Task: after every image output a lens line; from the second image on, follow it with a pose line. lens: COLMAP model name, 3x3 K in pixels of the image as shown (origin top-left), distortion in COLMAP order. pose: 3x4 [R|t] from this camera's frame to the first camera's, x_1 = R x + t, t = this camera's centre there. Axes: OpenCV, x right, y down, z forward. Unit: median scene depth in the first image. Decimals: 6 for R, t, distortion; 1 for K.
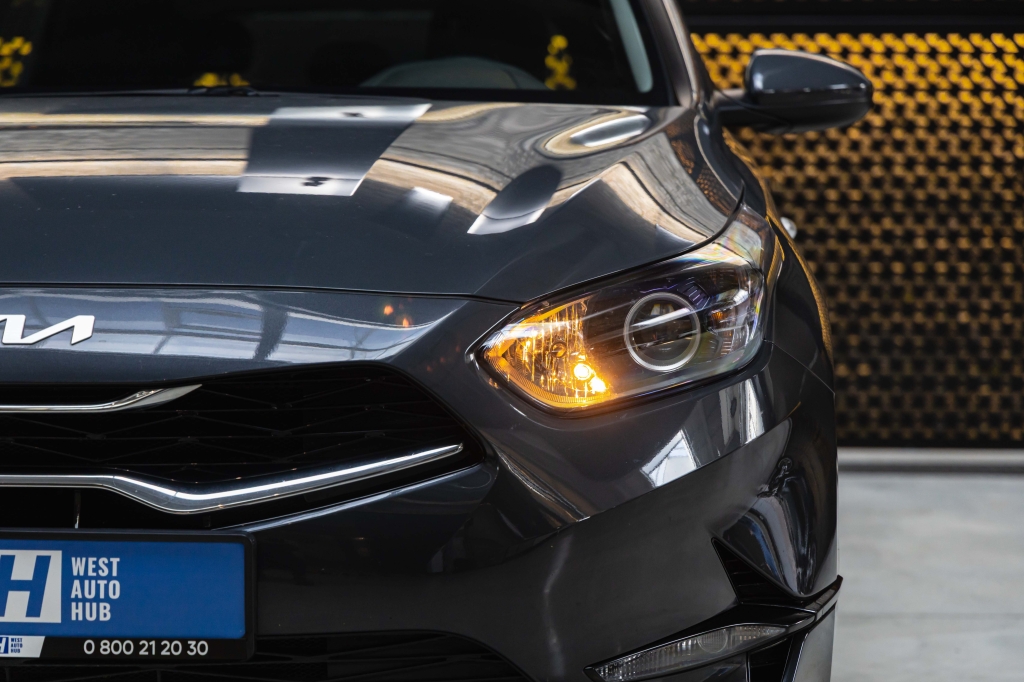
lens RADIAL K [[2812.0, 0, 512.0], [0, 2812.0, 341.0], [0, 0, 1]] dist [0.074854, -0.506331]
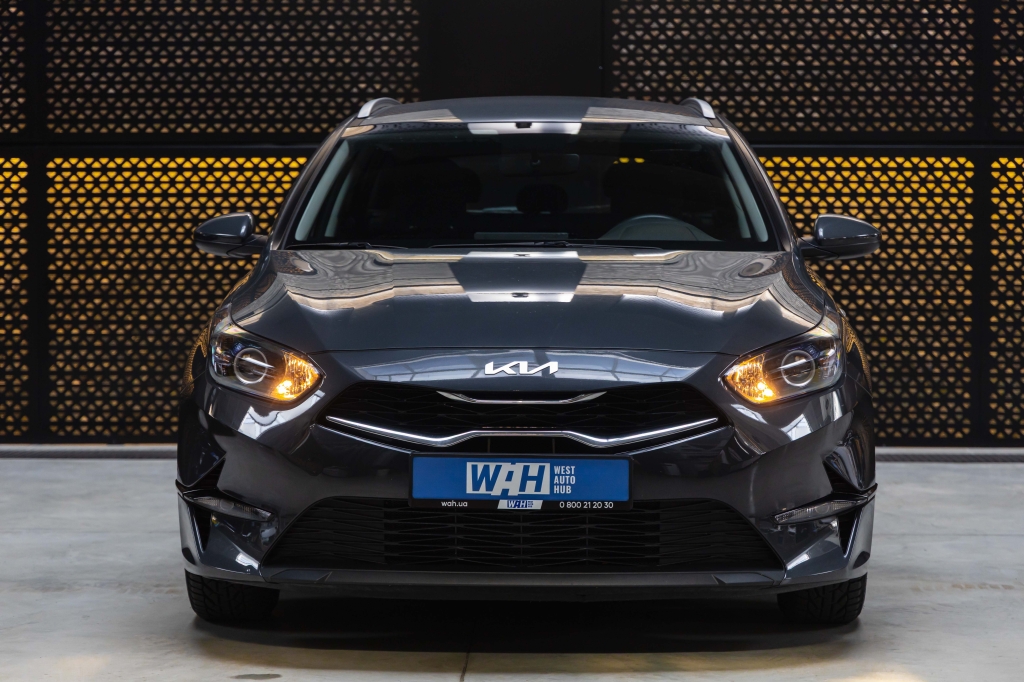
lens RADIAL K [[2812.0, 0, 512.0], [0, 2812.0, 341.0], [0, 0, 1]] dist [0.074854, -0.506331]
pose [[0.999794, 0.000434, 0.020310, -0.207627], [-0.000250, 0.999959, -0.009025, -0.004902], [-0.020313, 0.009018, 0.999753, -1.153053]]
